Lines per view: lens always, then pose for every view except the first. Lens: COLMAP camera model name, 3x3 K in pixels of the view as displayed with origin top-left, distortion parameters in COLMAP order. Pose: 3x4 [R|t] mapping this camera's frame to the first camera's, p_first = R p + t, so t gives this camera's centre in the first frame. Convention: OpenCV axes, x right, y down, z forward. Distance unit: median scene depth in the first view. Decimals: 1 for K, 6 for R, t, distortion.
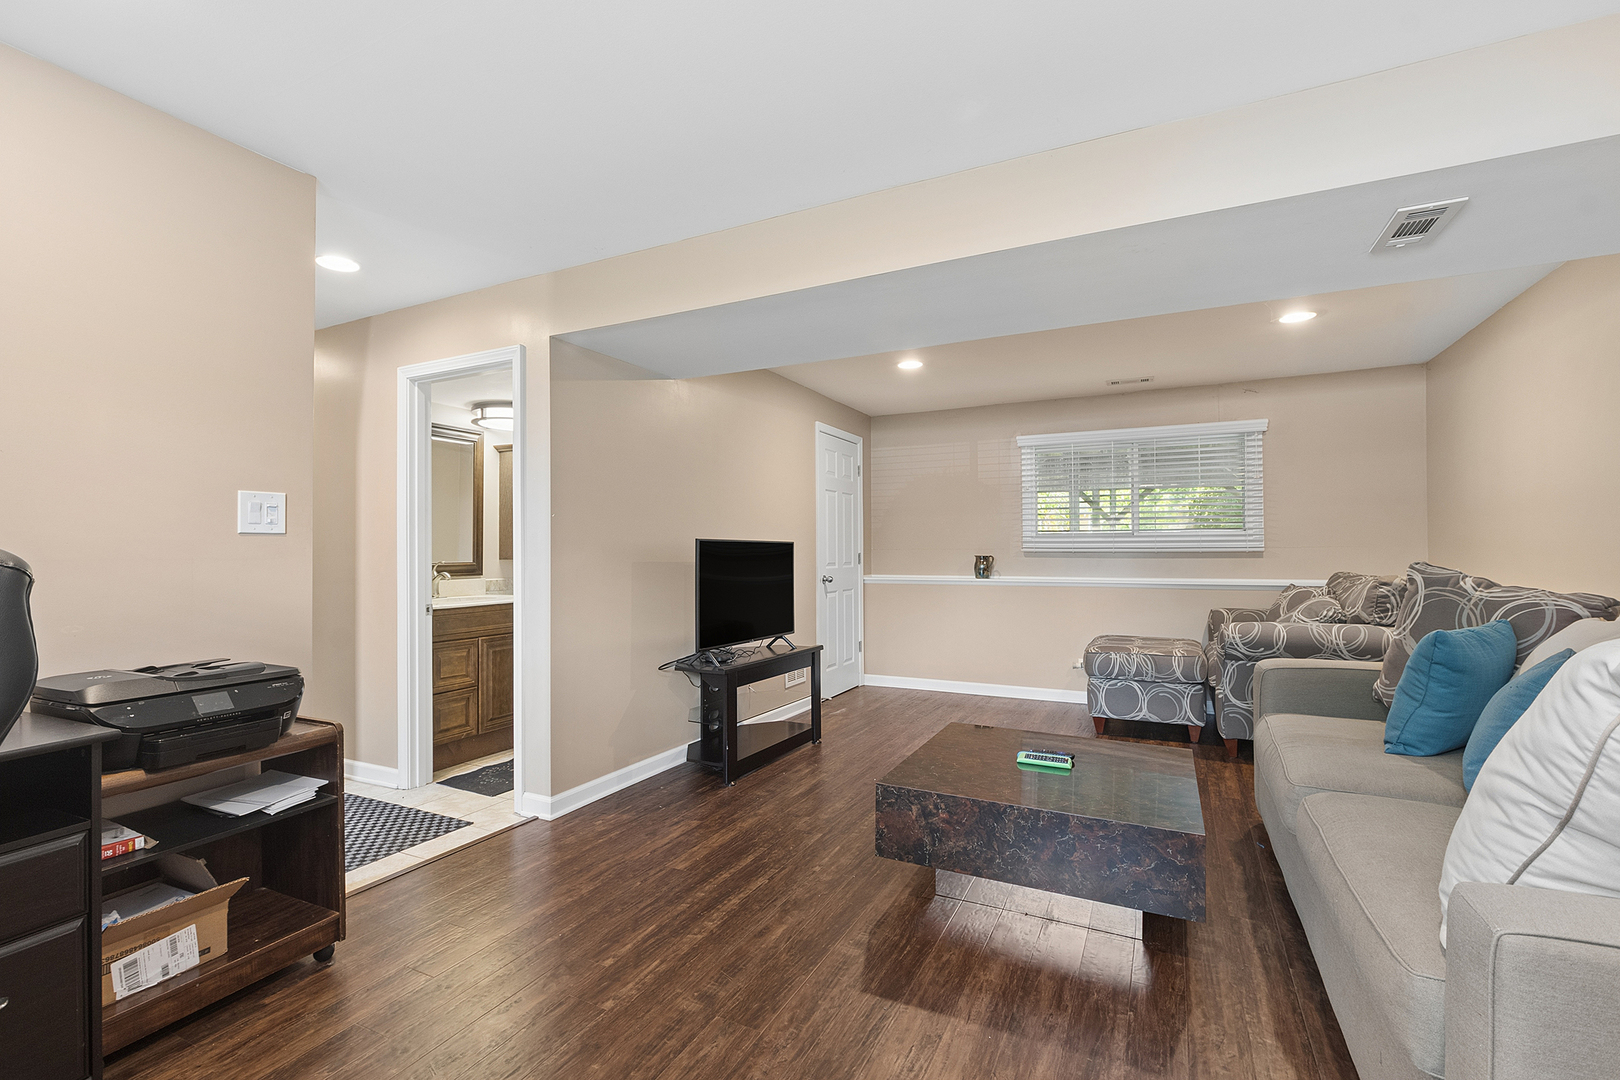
lens RADIAL K [[709.6, 0, 805.4], [0, 709.6, 536.1], [0, 0, 1]] dist [-0.010814, -0.000195]
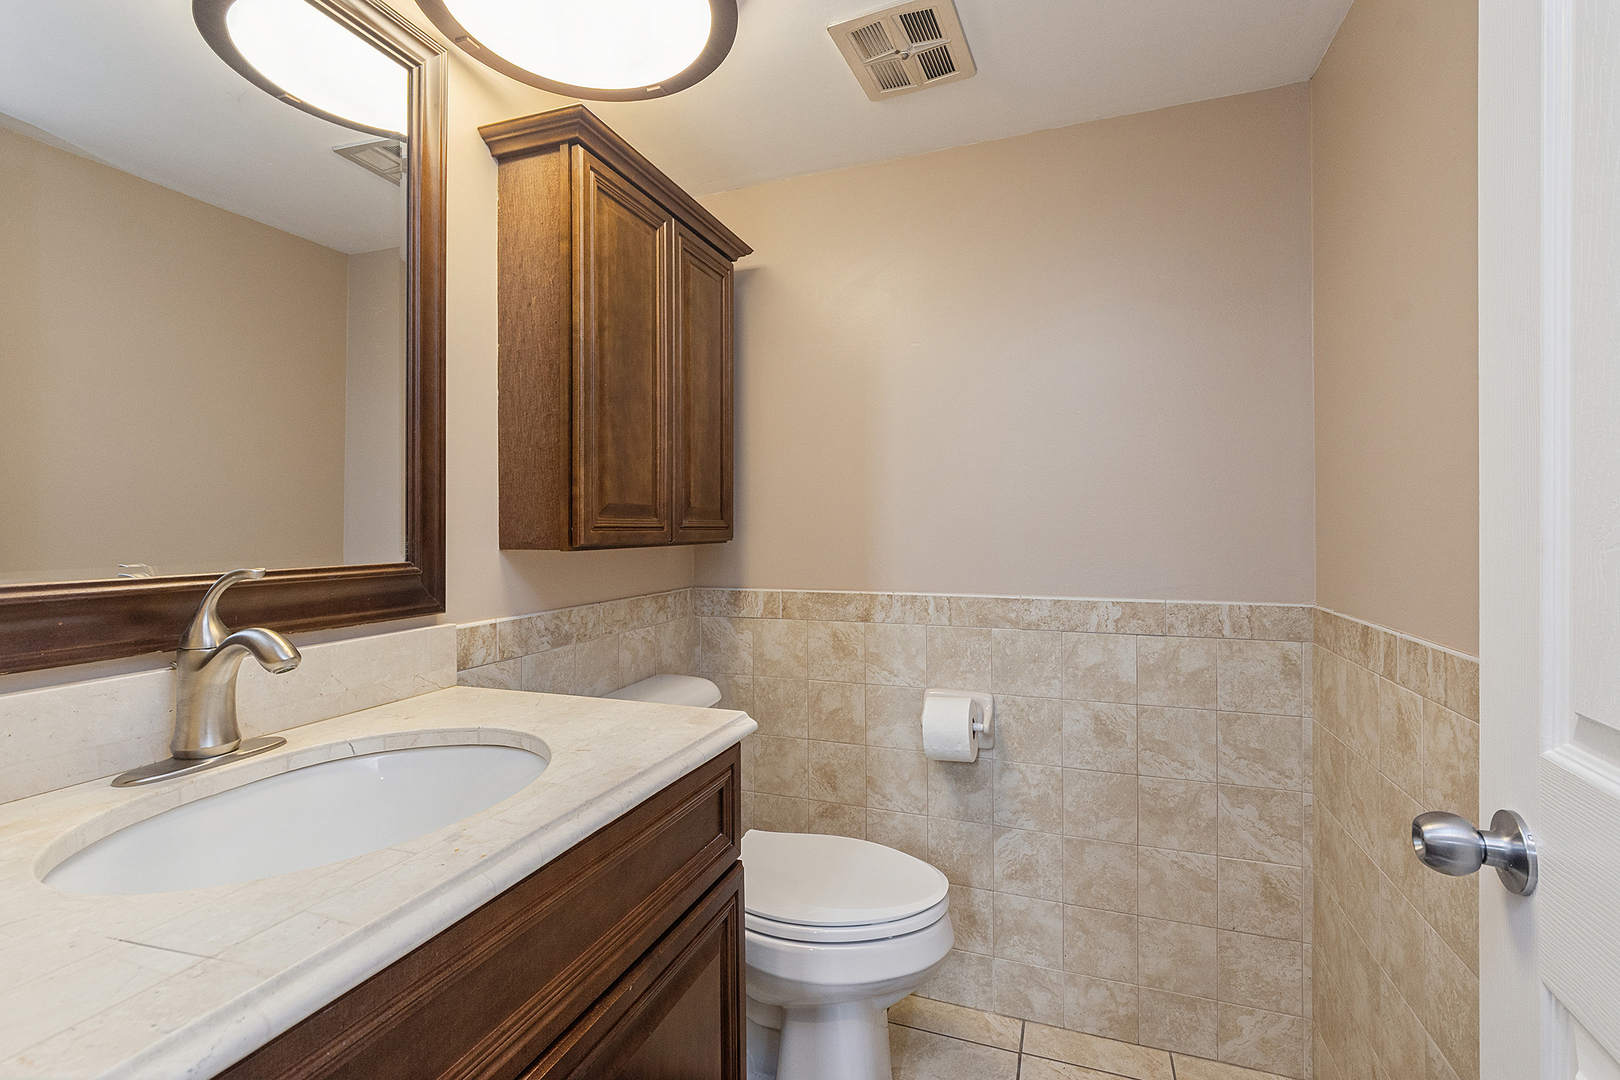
lens RADIAL K [[720.6, 0, 795.7], [0, 720.6, 516.4], [0, 0, 1]] dist [-0.002315, -0.000484]
pose [[0.995025, -0.014046, 0.098628, -0.411183], [0.013627, 0.999895, 0.004920, 0.024948], [-0.098687, -0.003552, 0.995112, 0.844916]]
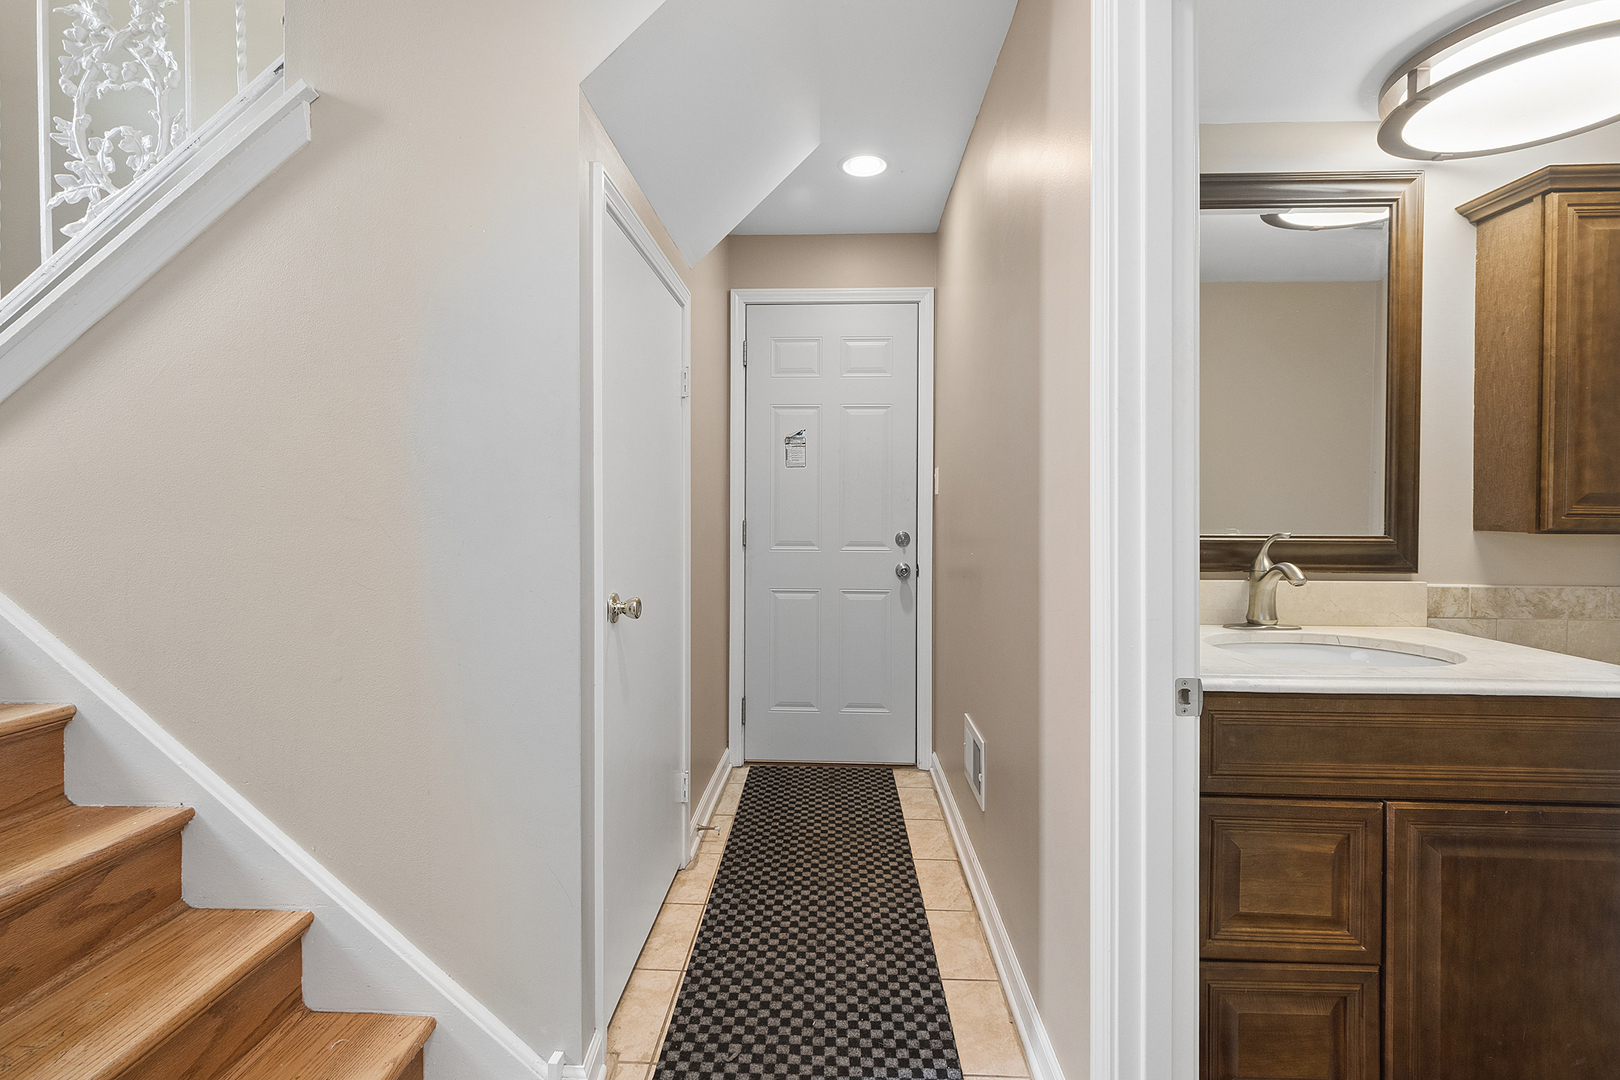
lens RADIAL K [[732.3, 0, 806.6], [0, 732.3, 526.4], [0, 0, 1]] dist [-0.016557, 0.006329]
pose [[0.410801, 0.017236, -0.911562, -0.288694], [0.015928, 0.999533, 0.026077, 0.020431], [0.911586, -0.025232, 0.410335, 0.660567]]
